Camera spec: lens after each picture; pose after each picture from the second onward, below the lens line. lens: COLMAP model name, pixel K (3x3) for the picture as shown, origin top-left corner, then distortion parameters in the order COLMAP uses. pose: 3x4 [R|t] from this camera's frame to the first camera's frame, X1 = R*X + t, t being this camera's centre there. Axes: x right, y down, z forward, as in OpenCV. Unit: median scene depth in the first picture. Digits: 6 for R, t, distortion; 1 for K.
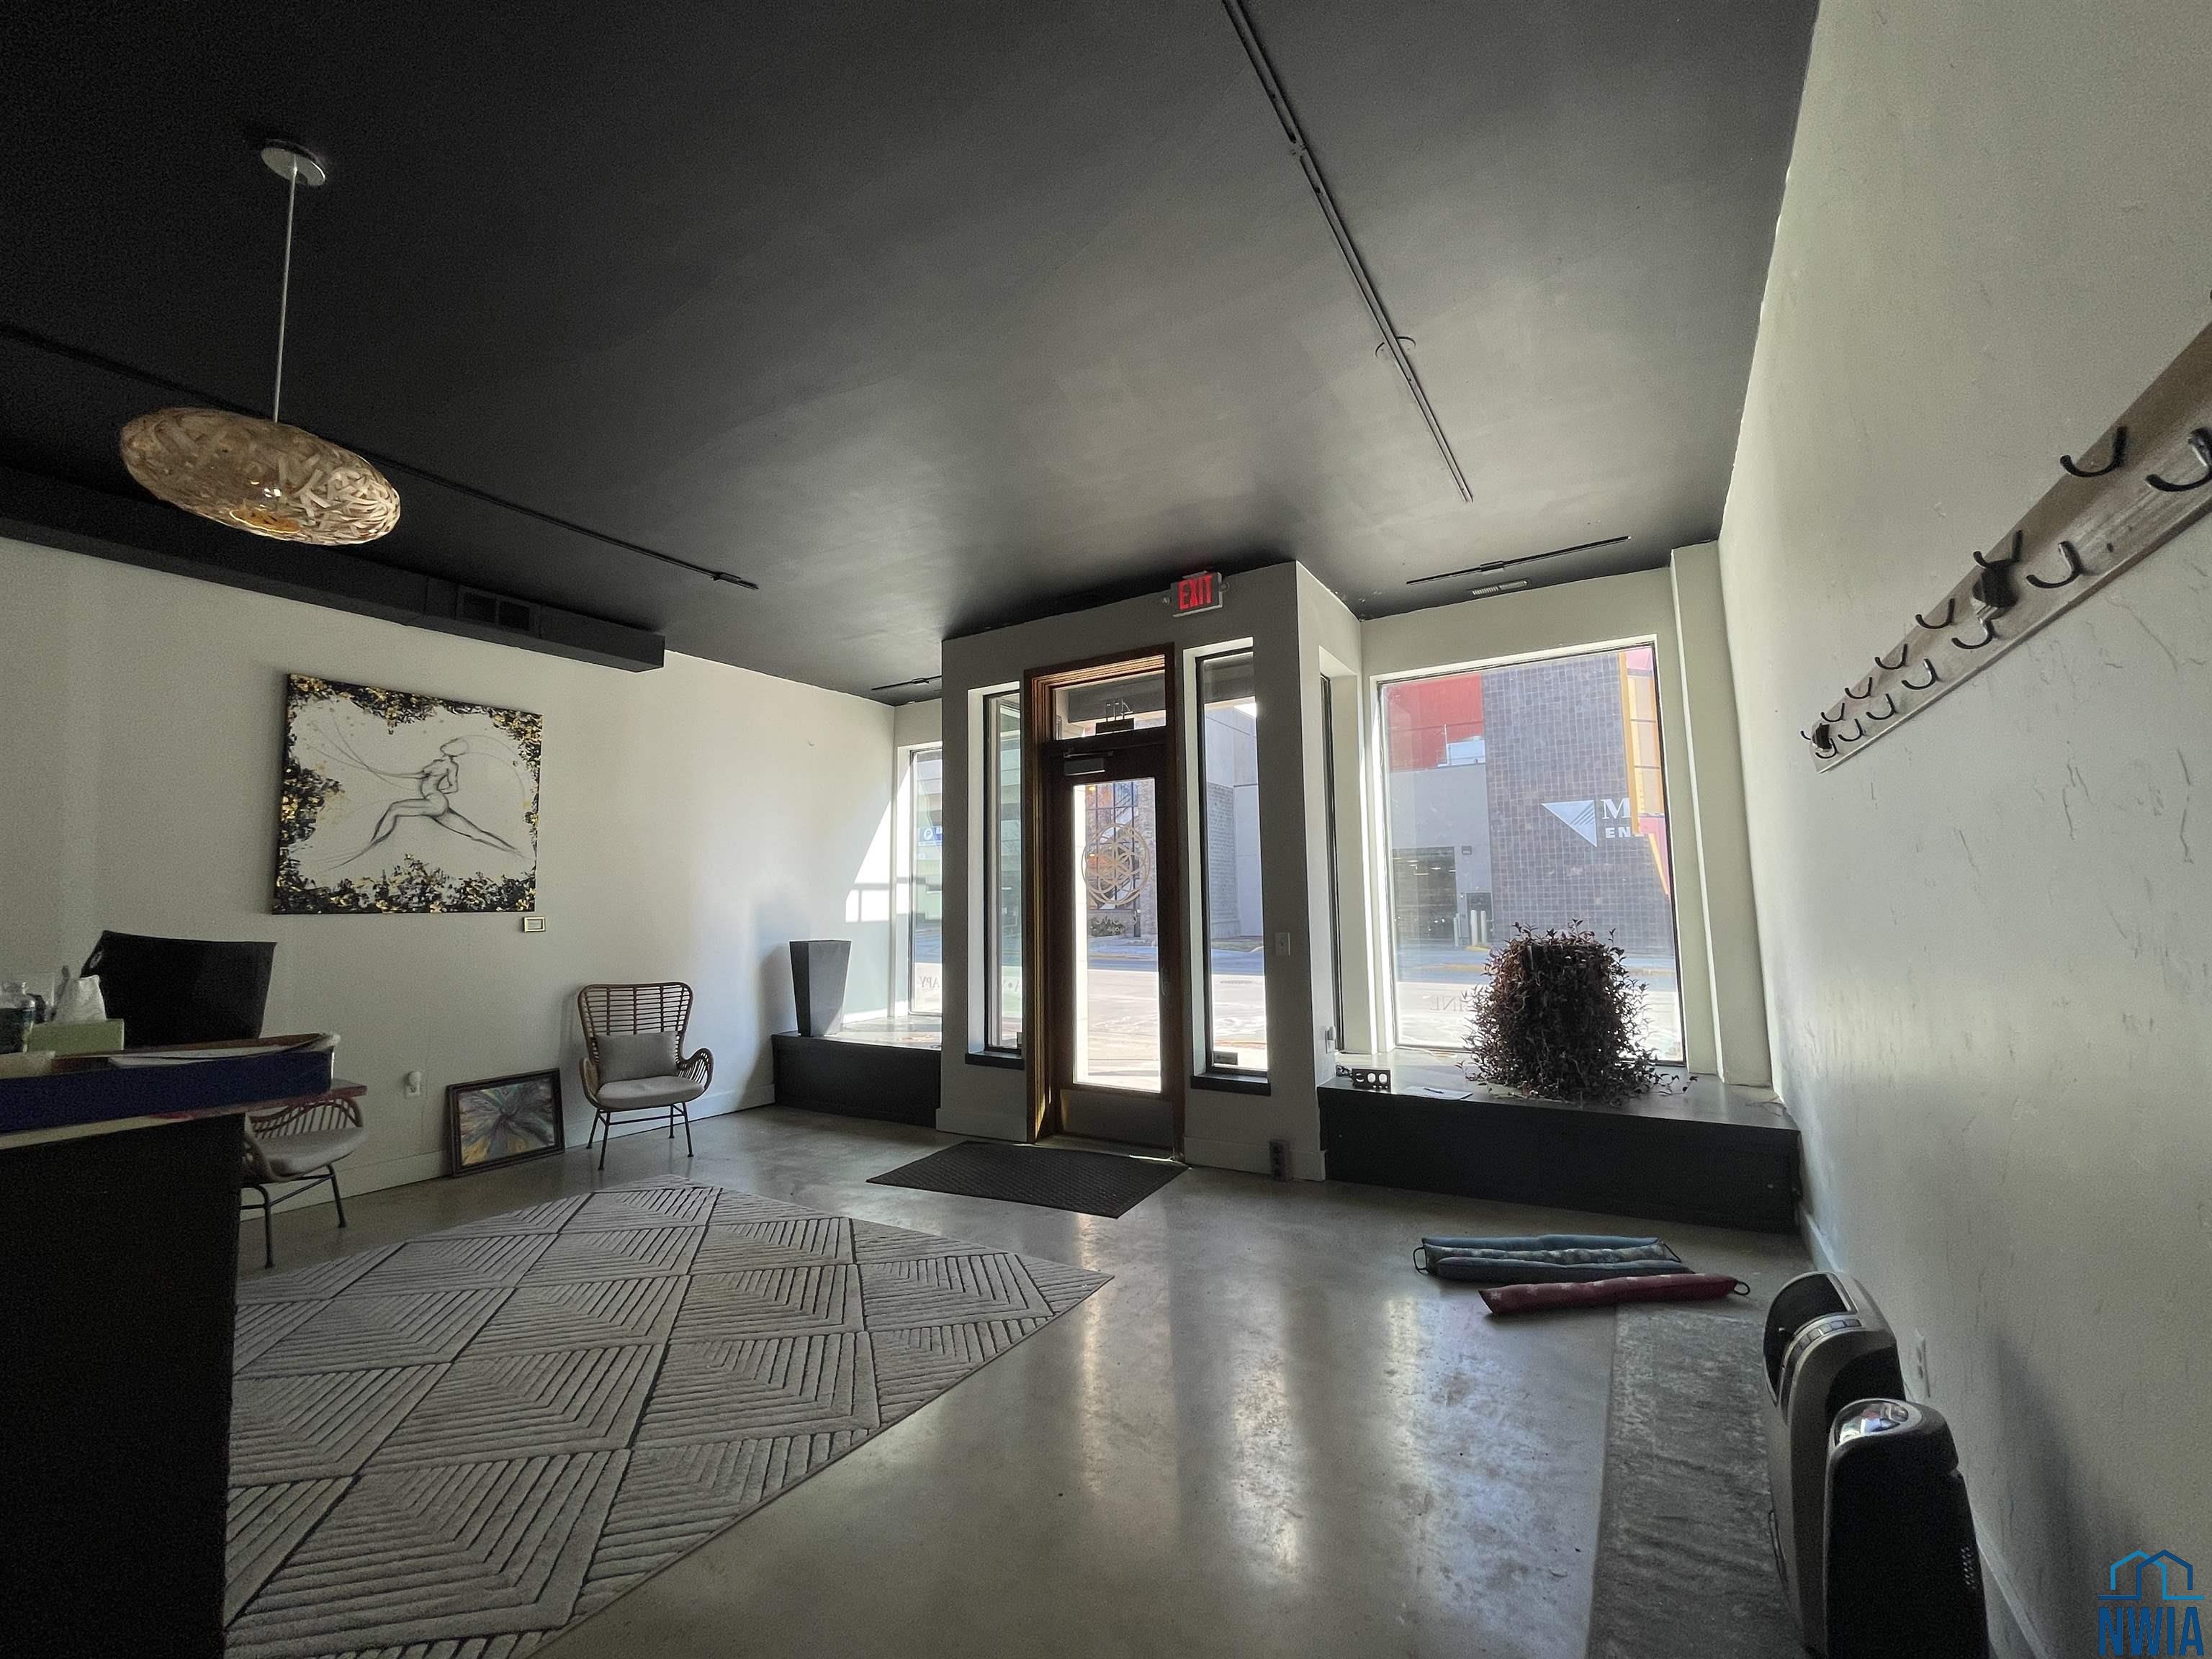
lens RADIAL K [[888.9, 0, 1093.0], [0, 888.9, 826.7], [0, 0, 1]] dist [-0.006225, -0.000214]
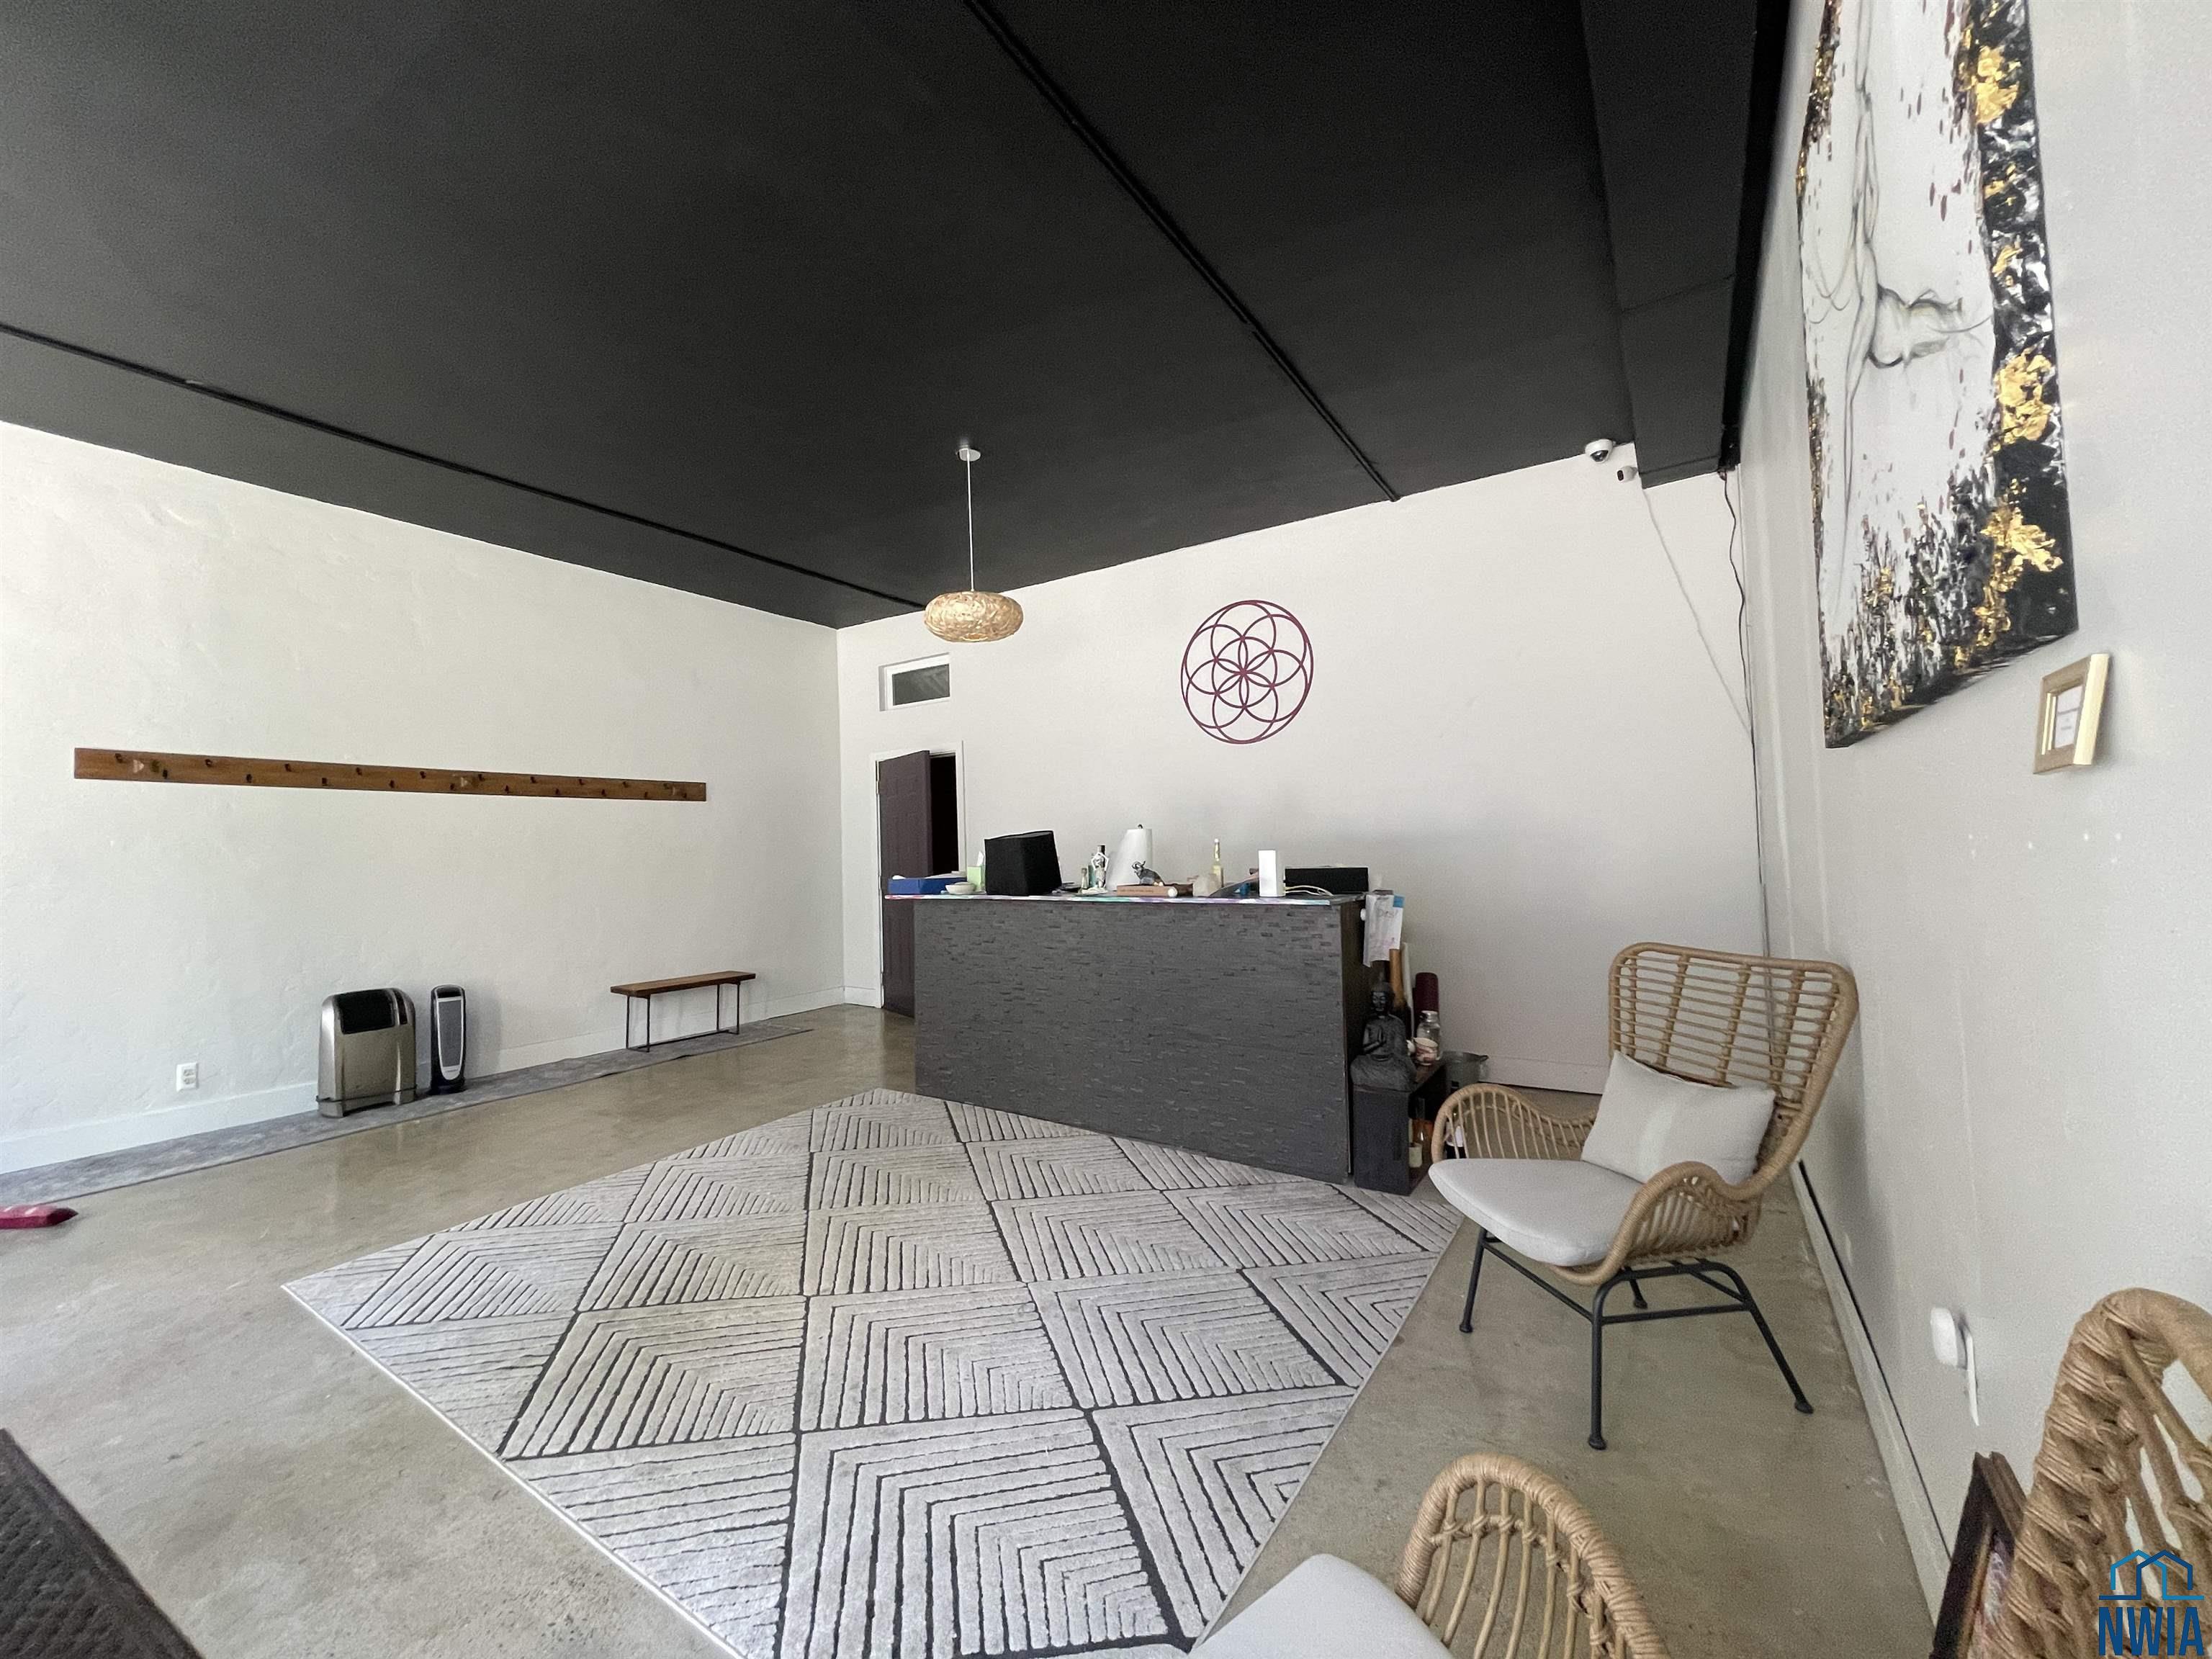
lens RADIAL K [[888.9, 0, 1100.2], [0, 888.9, 832.3], [0, 0, 1]] dist [-0.006225, -0.000214]
pose [[-0.998655, 0.050924, 0.009728, -0.511623], [0.049416, 0.991721, -0.118524, 0.151777], [-0.015683, -0.117883, -0.992904, 1.249727]]
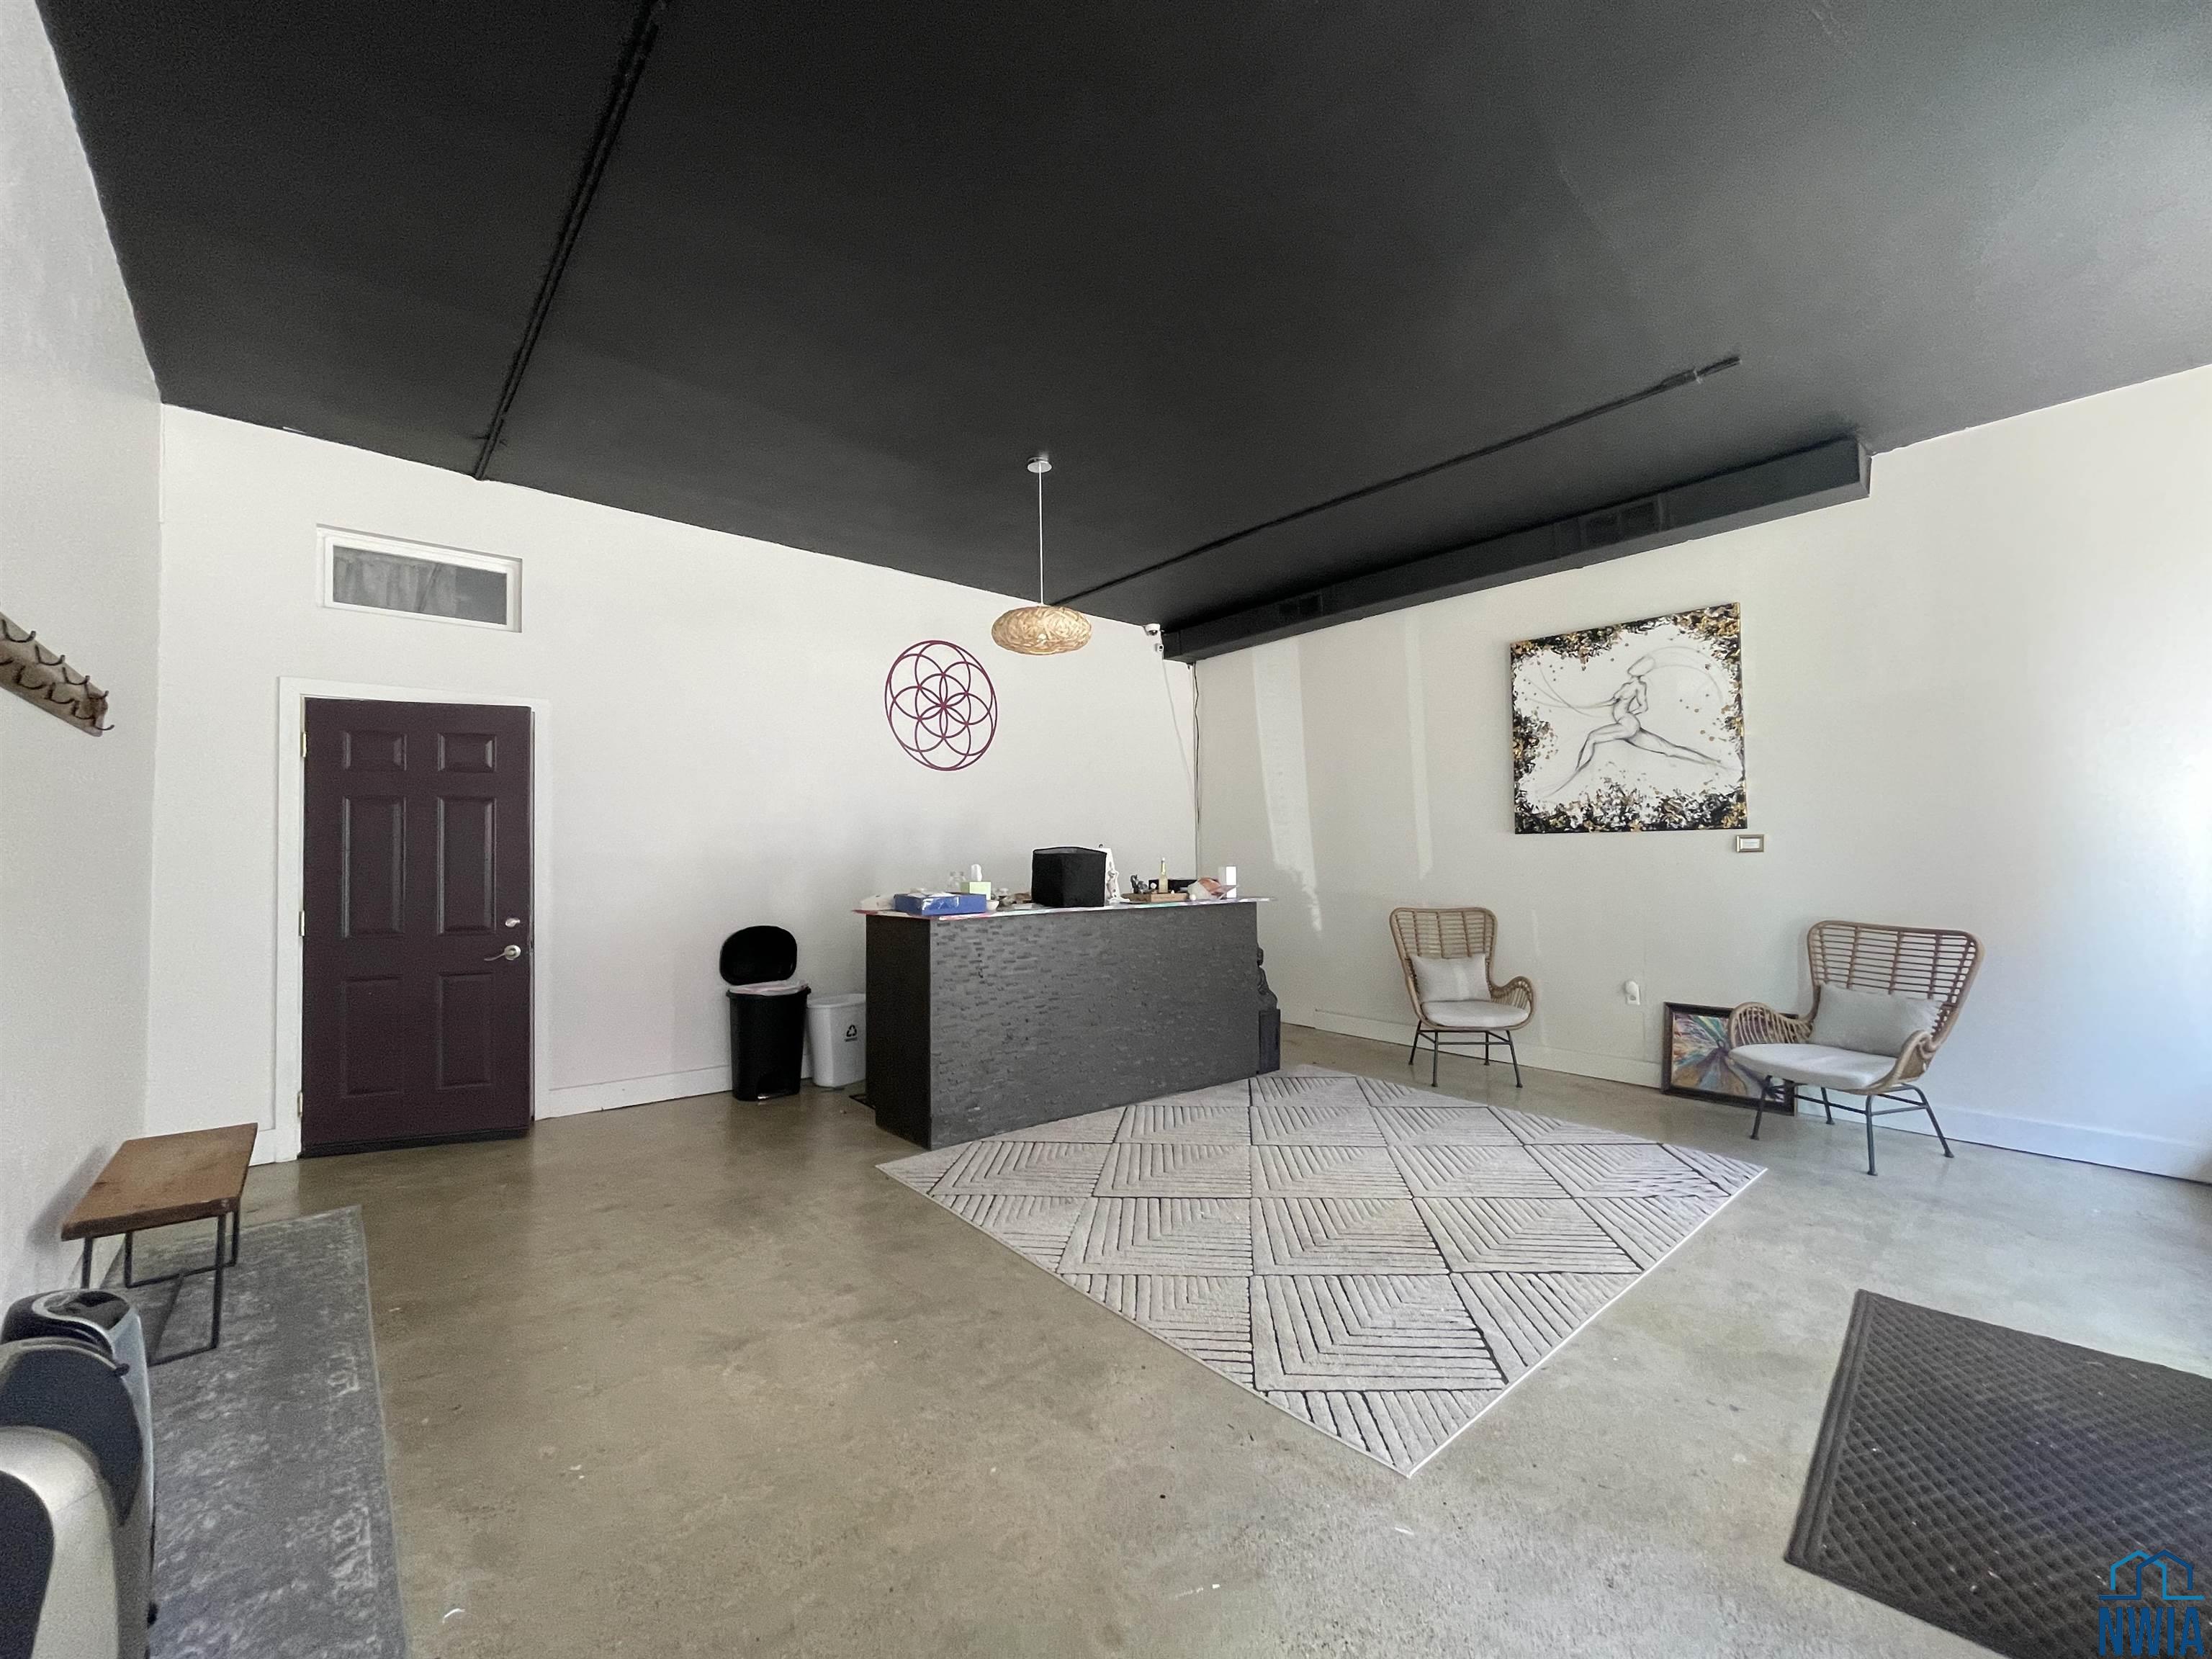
lens RADIAL K [[888.9, 0, 1093.2], [0, 888.9, 831.2], [0, 0, 1]] dist [-0.006225, -0.000214]
pose [[-0.279845, -0.000073, -0.960045, 0.421865], [0.106085, 0.993874, -0.030998, 0.061493], [0.954166, -0.110521, -0.278123, 0.684185]]
